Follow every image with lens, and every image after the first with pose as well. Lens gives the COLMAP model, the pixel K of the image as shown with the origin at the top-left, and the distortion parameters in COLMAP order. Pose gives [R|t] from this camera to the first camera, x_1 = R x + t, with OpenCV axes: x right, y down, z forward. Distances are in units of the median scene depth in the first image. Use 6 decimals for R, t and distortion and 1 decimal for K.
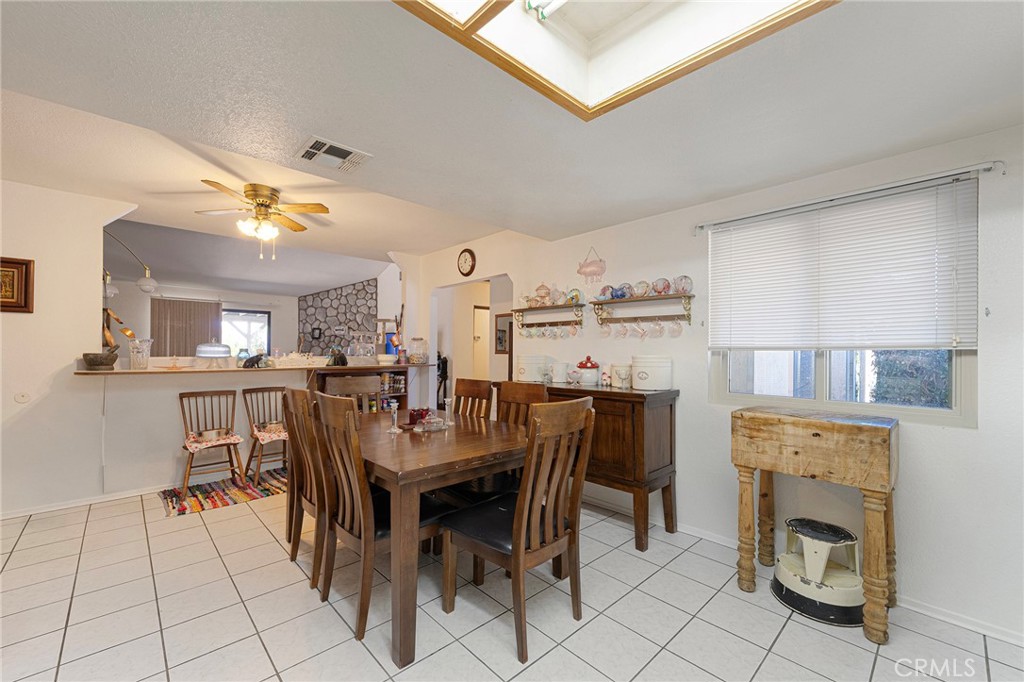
lens RADIAL K [[410.8, 0, 510.0], [0, 410.8, 347.5], [0, 0, 1]] dist [-0.000729, 0.000273]
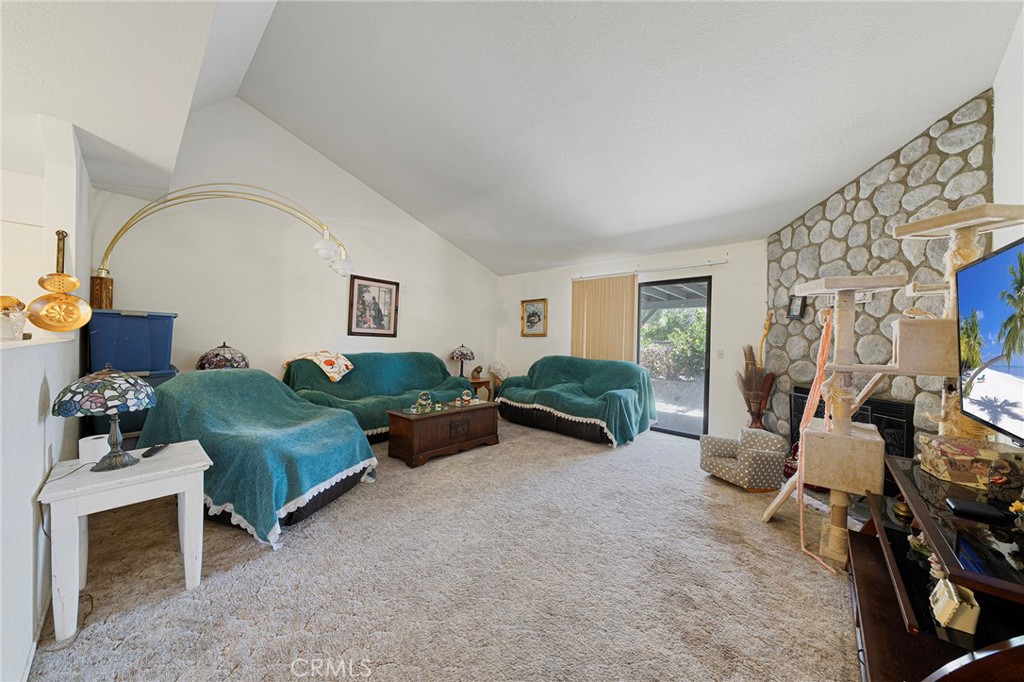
lens RADIAL K [[349.1, 0, 509.0], [0, 349.1, 341.0], [0, 0, 1]] dist [-0.002995, 0.000007]
pose [[0.077995, 0.001834, -0.996952, -0.114085], [-0.010460, 0.999945, 0.001021, 0.006630], [0.996899, 0.010349, 0.078010, 0.655031]]
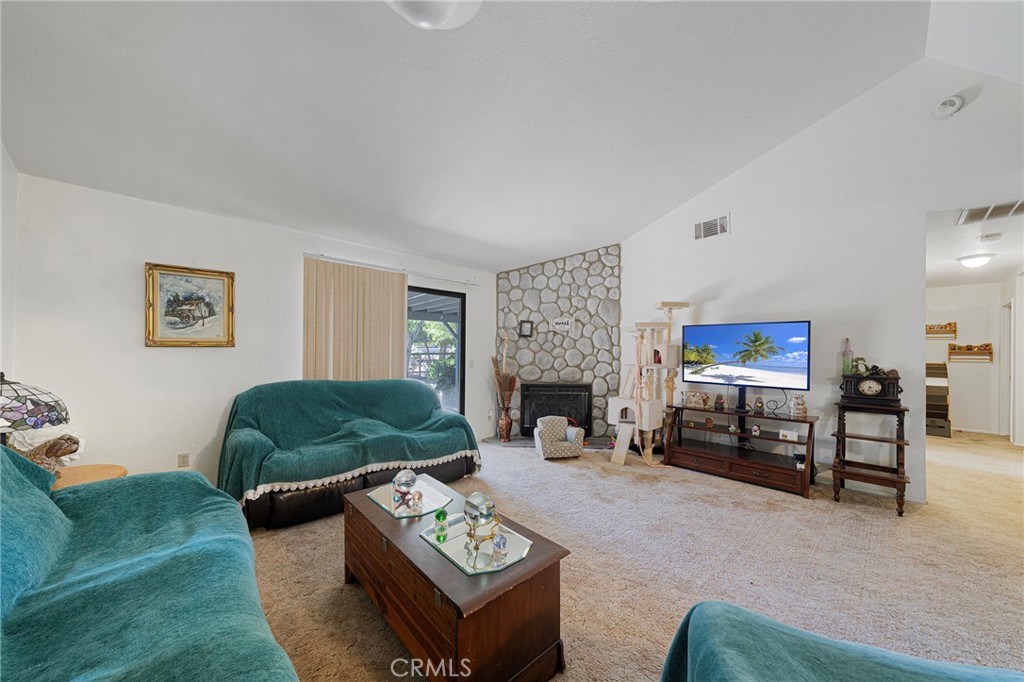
lens RADIAL K [[349.1, 0, 513.6], [0, 349.1, 353.1], [0, 0, 1]] dist [-0.002995, 0.000007]
pose [[0.999886, 0.002325, -0.014900, -0.481856], [-0.002251, 0.999985, 0.005041, 0.001844], [0.014911, -0.005007, 0.999876, 0.444375]]
